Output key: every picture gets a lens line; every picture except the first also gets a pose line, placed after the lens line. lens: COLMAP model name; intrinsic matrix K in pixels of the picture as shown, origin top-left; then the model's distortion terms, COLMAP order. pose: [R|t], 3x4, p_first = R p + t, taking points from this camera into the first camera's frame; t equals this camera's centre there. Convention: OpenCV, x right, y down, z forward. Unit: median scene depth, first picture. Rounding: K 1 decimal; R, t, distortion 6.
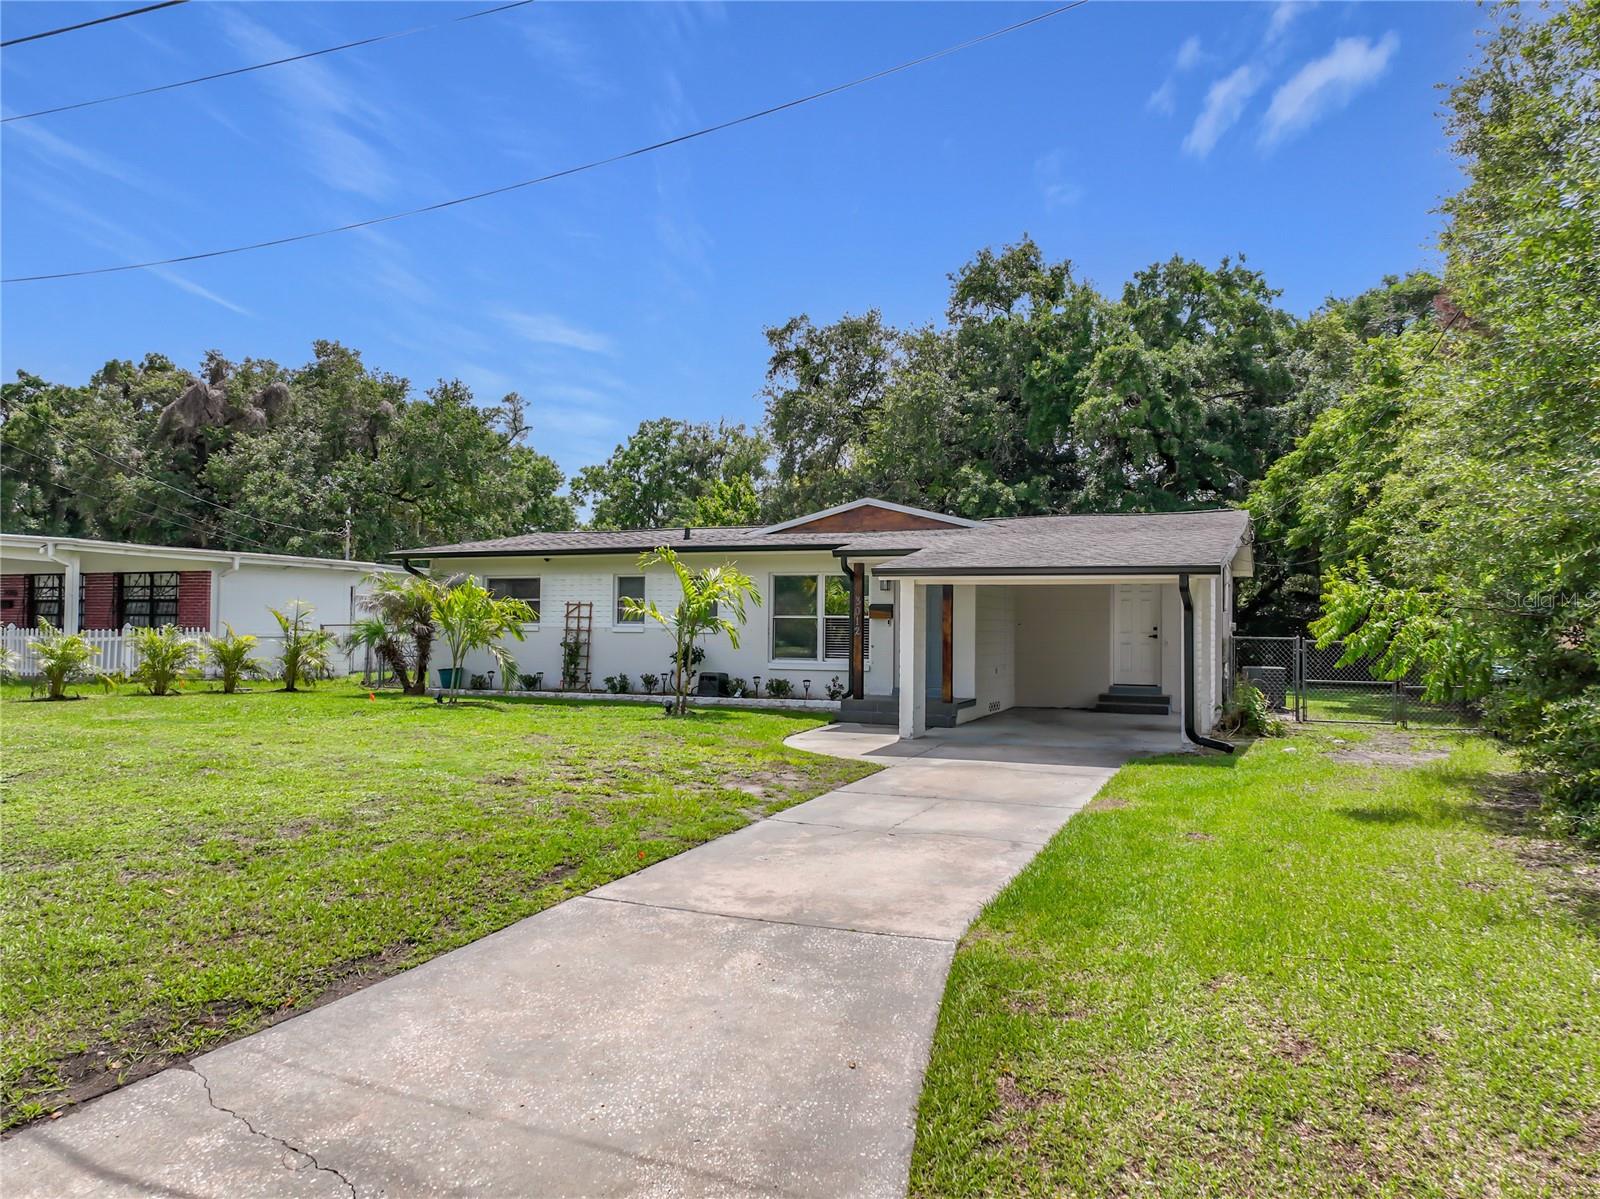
lens RADIAL K [[1139.3, 0, 800.0], [0, 1139.3, 599.5], [0, 0, 1]] dist [0.003745, -0.000136]
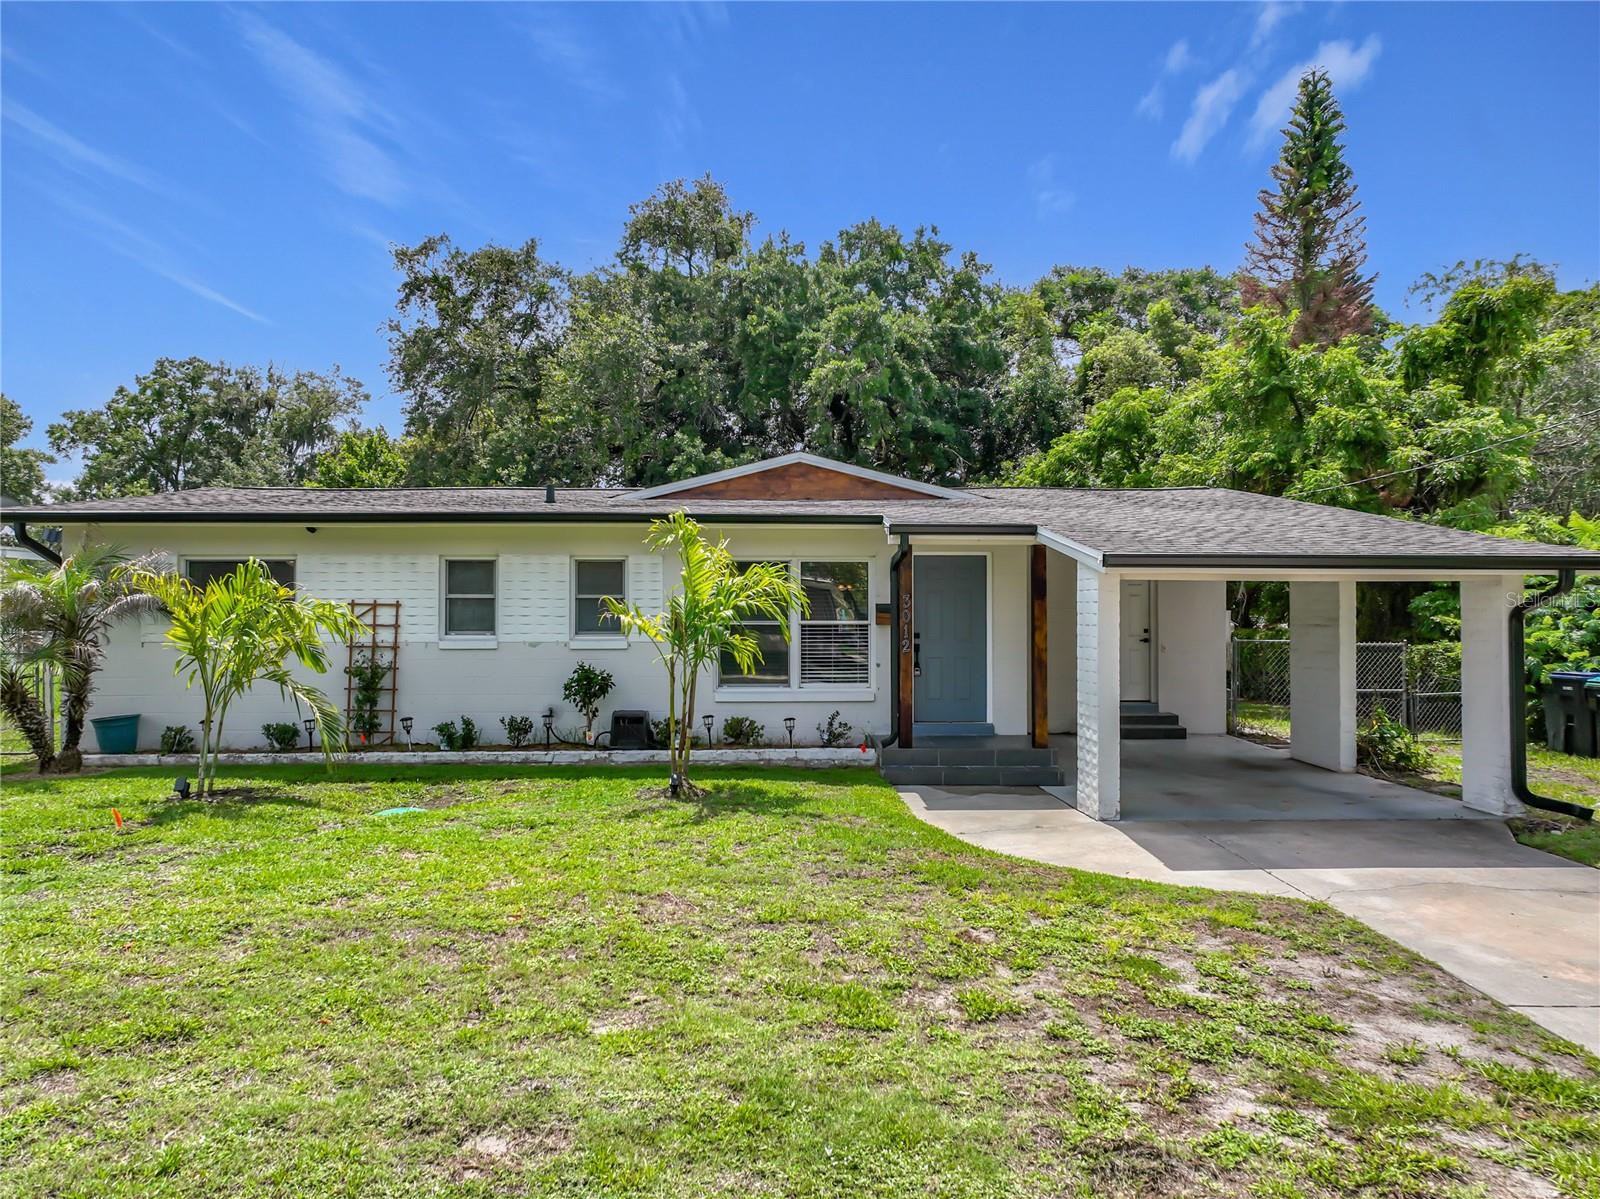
lens RADIAL K [[1139.3, 0, 800.0], [0, 1139.3, 599.5], [0, 0, 1]] dist [0.003745, -0.000136]
pose [[0.910450, -0.004579, 0.413593, -0.128299], [-0.002346, 0.999865, 0.016236, -0.004740], [-0.413611, -0.015752, 0.910317, 0.188886]]
